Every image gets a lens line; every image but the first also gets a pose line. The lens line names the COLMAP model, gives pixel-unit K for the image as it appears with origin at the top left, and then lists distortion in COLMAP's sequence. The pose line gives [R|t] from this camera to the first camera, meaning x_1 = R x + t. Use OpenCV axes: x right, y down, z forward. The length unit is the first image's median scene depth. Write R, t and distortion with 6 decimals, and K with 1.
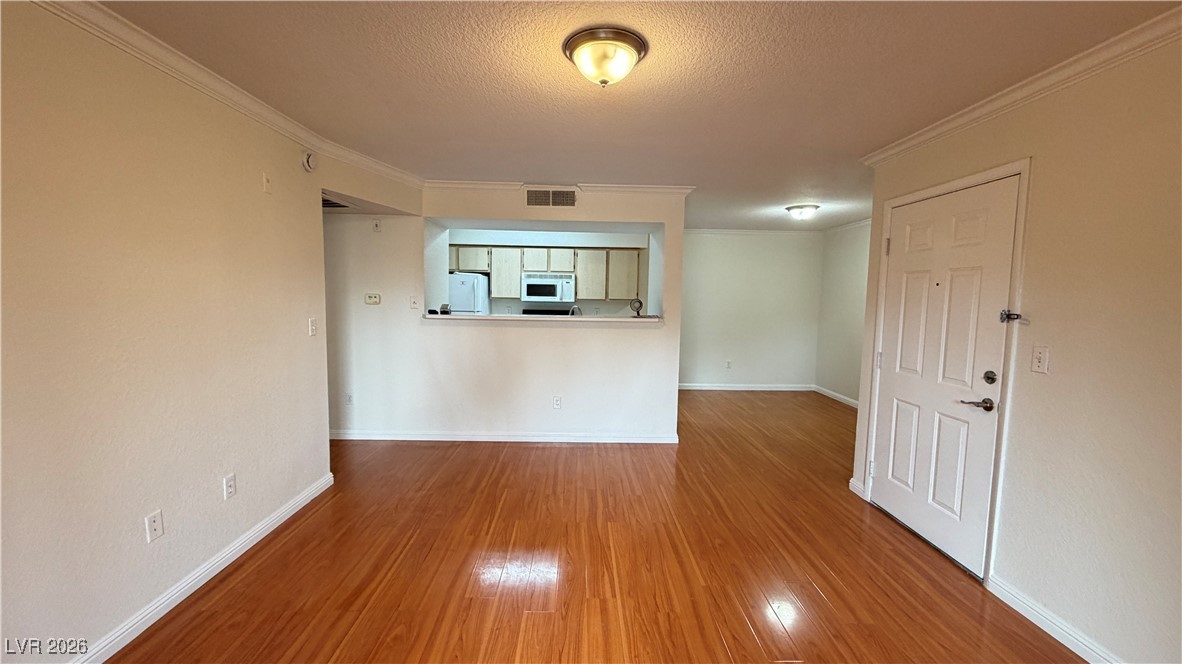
lens RADIAL K [[470.1, 0, 587.9], [0, 470.1, 333.5], [0, 0, 1]] dist [-0.000911, 0.000001]
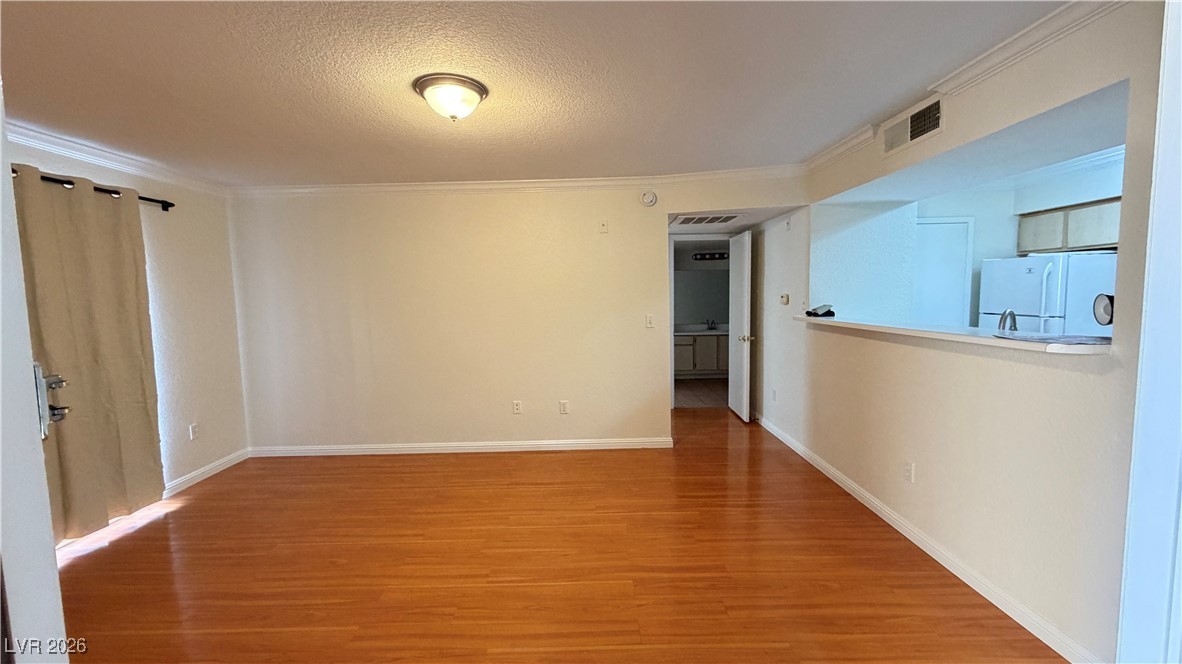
lens RADIAL K [[470.1, 0, 593.1], [0, 470.1, 332.3], [0, 0, 1]] dist [-0.000911, 0.000001]
pose [[-0.024687, 0.064203, -0.997631, 0.703452], [-0.059553, 0.996069, 0.065576, -0.057071], [0.997920, 0.061031, -0.020767, 0.800100]]
